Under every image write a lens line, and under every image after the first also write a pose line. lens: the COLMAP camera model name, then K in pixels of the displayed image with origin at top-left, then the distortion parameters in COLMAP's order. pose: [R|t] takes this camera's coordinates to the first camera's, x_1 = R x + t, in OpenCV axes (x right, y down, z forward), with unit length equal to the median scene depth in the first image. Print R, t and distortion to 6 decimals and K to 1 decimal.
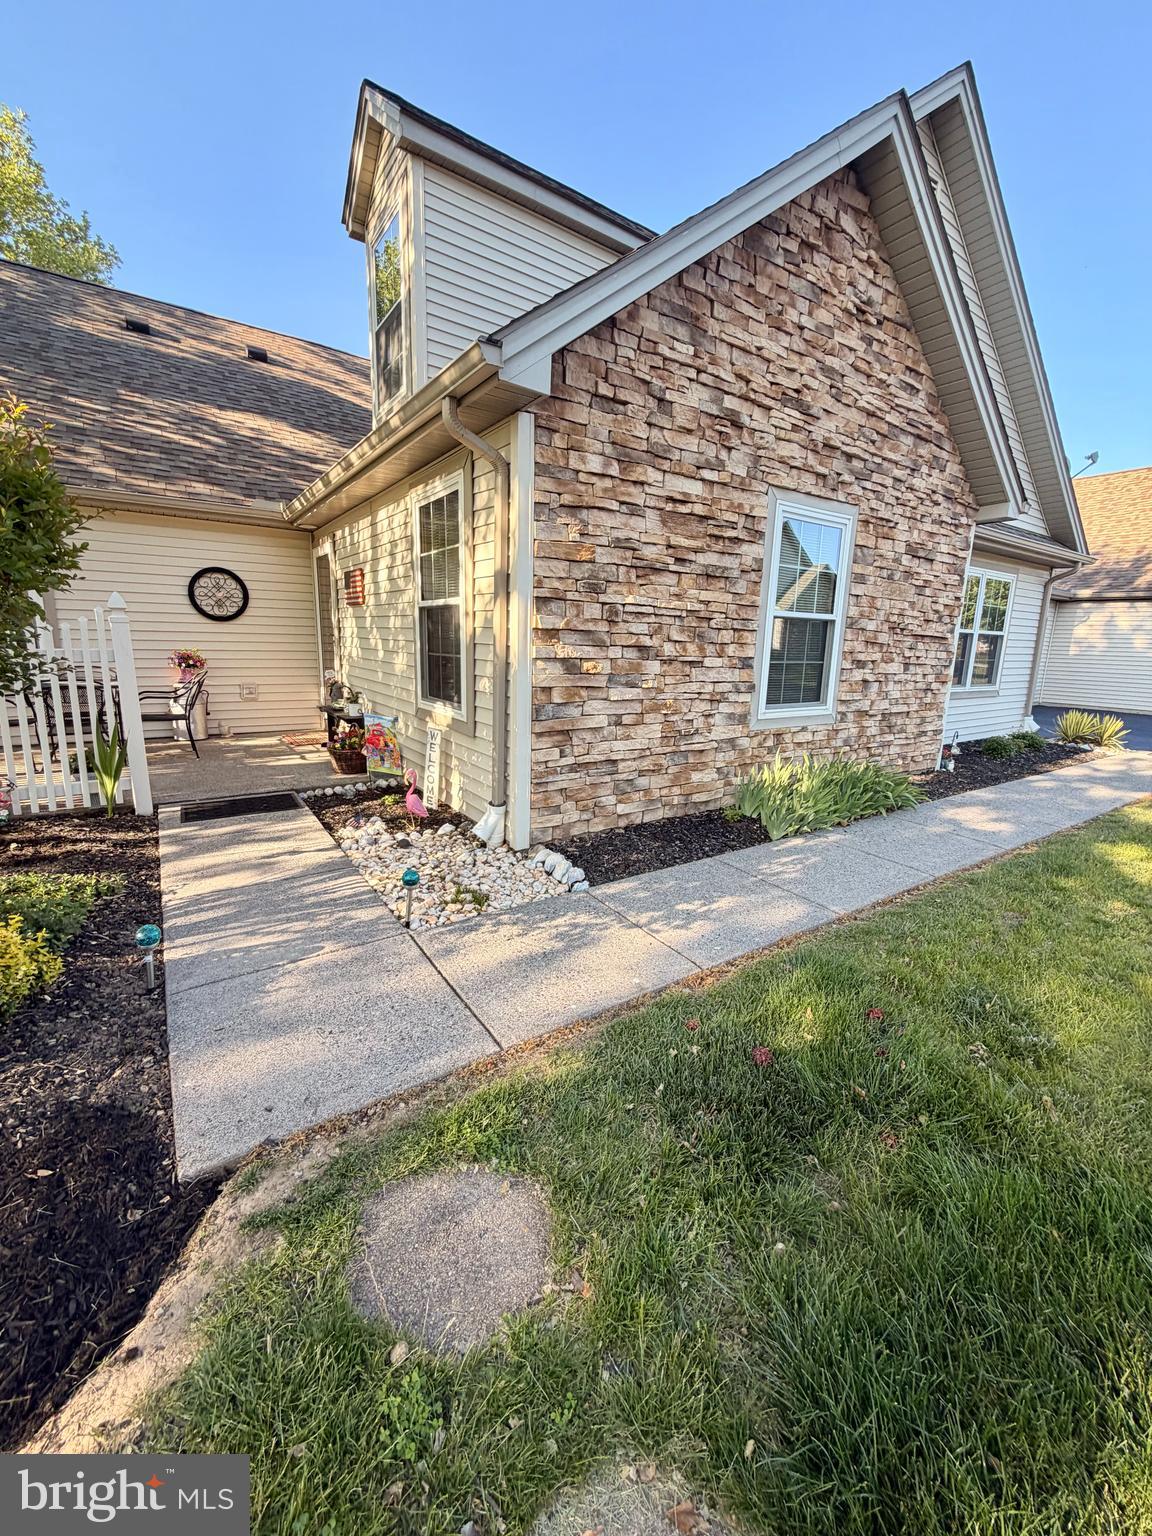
lens RADIAL K [[611.3, 0, 576.9], [0, 611.3, 765.7], [0, 0, 1]] dist [-0.001633, 0.000519]
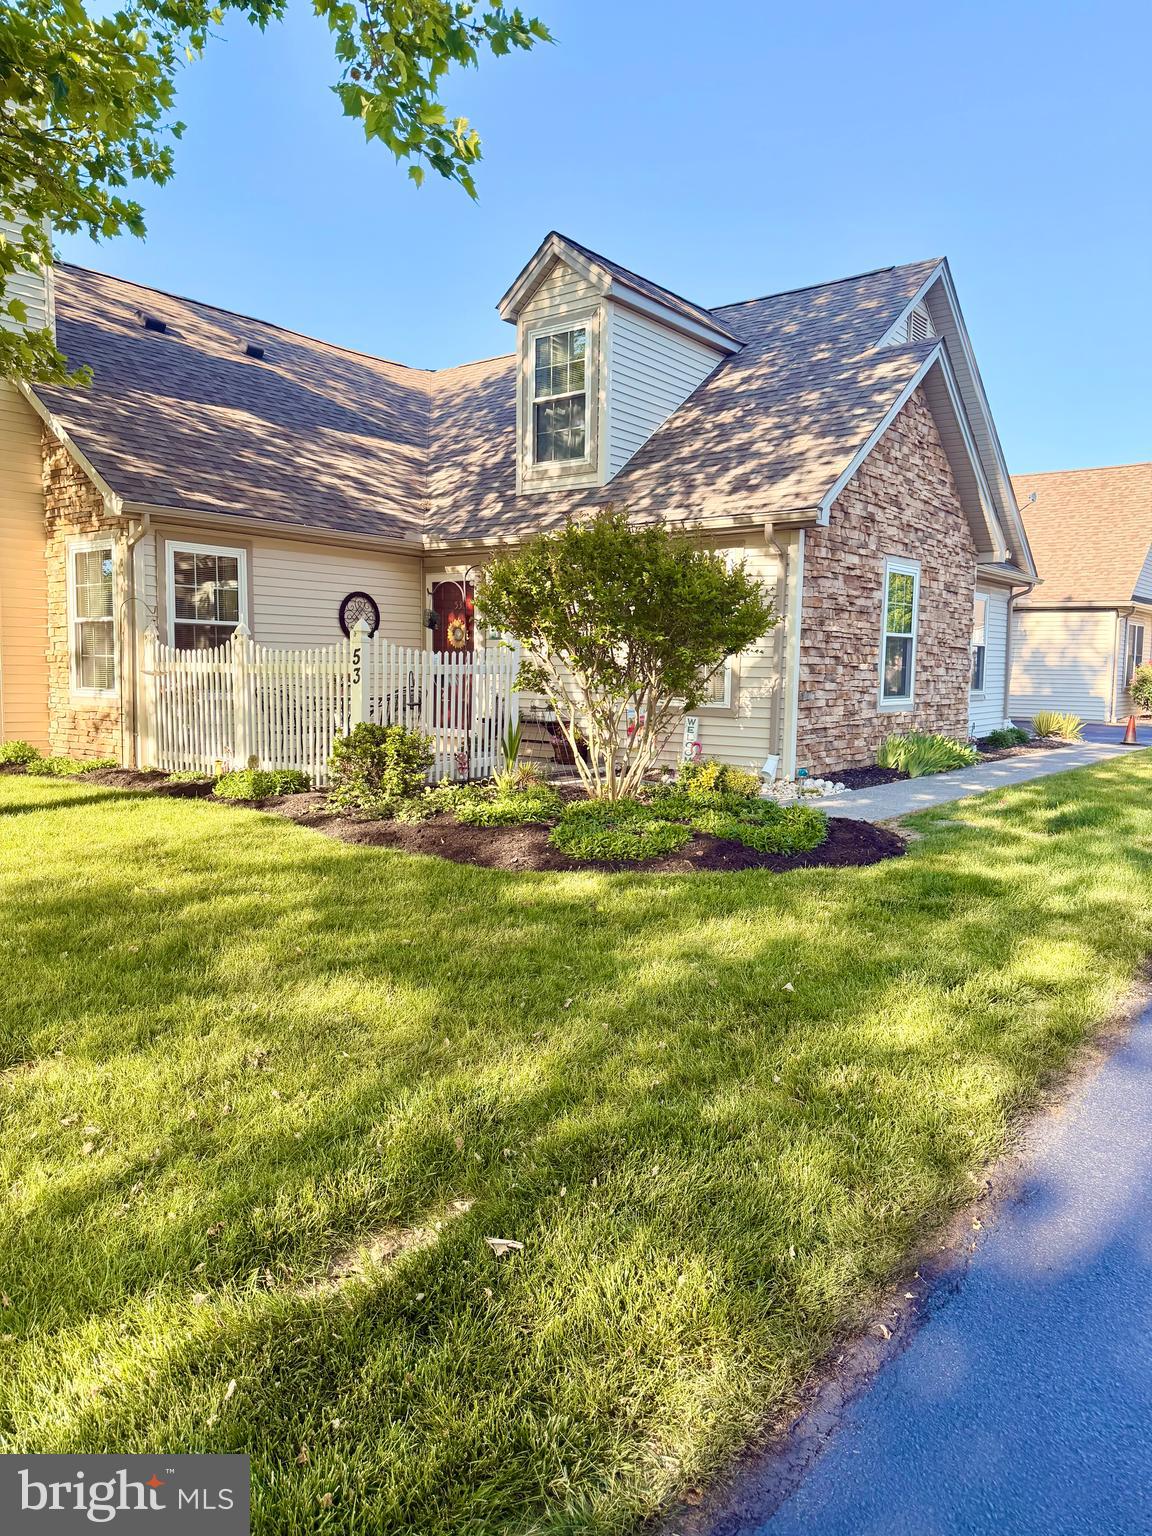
lens RADIAL K [[1056.4, 0, 567.9], [0, 1056.4, 772.5], [0, 0, 1]] dist [0.135180, -0.266184]
pose [[0.954426, -0.045531, 0.294953, -1.454179], [0.074168, 0.993475, -0.086637, 0.306959], [-0.289084, 0.104565, 0.951576, -1.475051]]
